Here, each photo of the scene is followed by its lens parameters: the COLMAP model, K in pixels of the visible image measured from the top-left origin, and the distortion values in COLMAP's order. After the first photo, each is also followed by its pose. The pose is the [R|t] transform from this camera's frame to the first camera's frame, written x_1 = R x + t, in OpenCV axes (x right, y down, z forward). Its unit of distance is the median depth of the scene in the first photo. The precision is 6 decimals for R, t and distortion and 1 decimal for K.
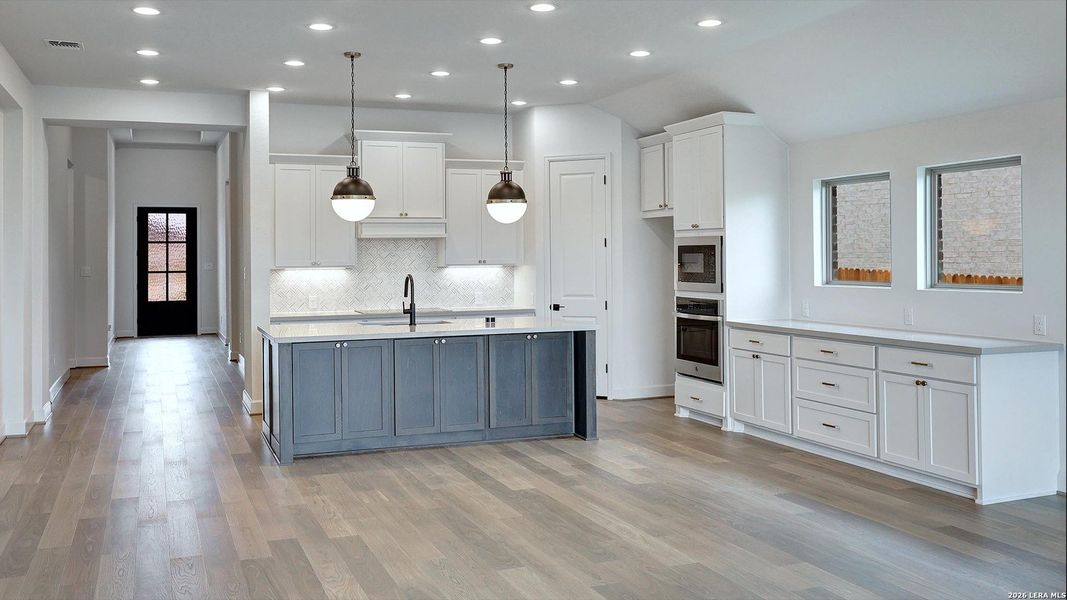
lens RADIAL K [[945.3, 0, 532.2], [0, 945.3, 246.1], [0, 0, 1]] dist [0.001382, -0.000668]
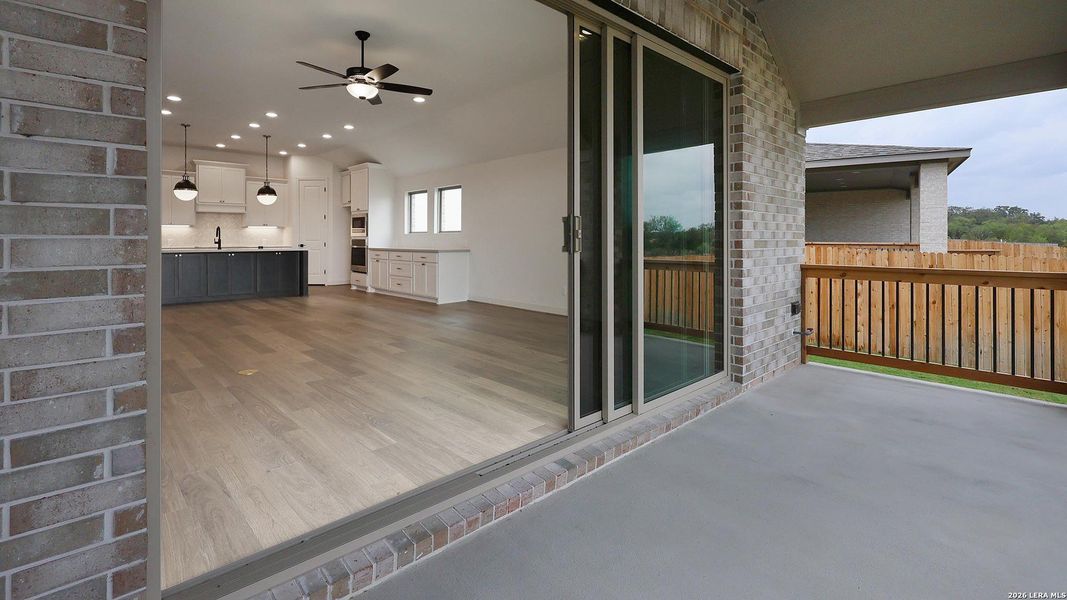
lens RADIAL K [[480.0, 0, 531.3], [0, 480.0, 239.5], [0, 0, 1]] dist [-0.000337, 0.000009]
pose [[0.928032, 0.008640, 0.372400, 0.131472], [-0.013128, 0.999869, 0.009517, 0.039936], [-0.372268, -0.013721, 0.928024, -0.318224]]
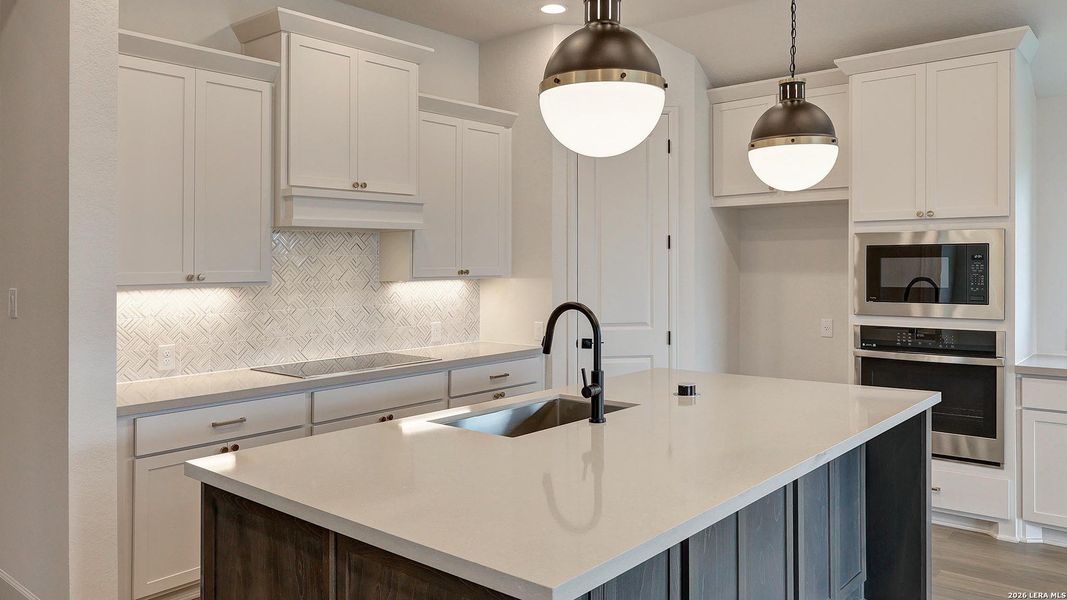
lens RADIAL K [[770.8, 0, 534.1], [0, 770.8, 258.3], [0, 0, 1]] dist [-0.000686, 0.002164]
pose [[0.883108, 0.002975, 0.469160, -0.308251], [-0.002862, 0.999995, -0.000955, 0.009878], [-0.469160, -0.000499, 0.883113, 0.689968]]
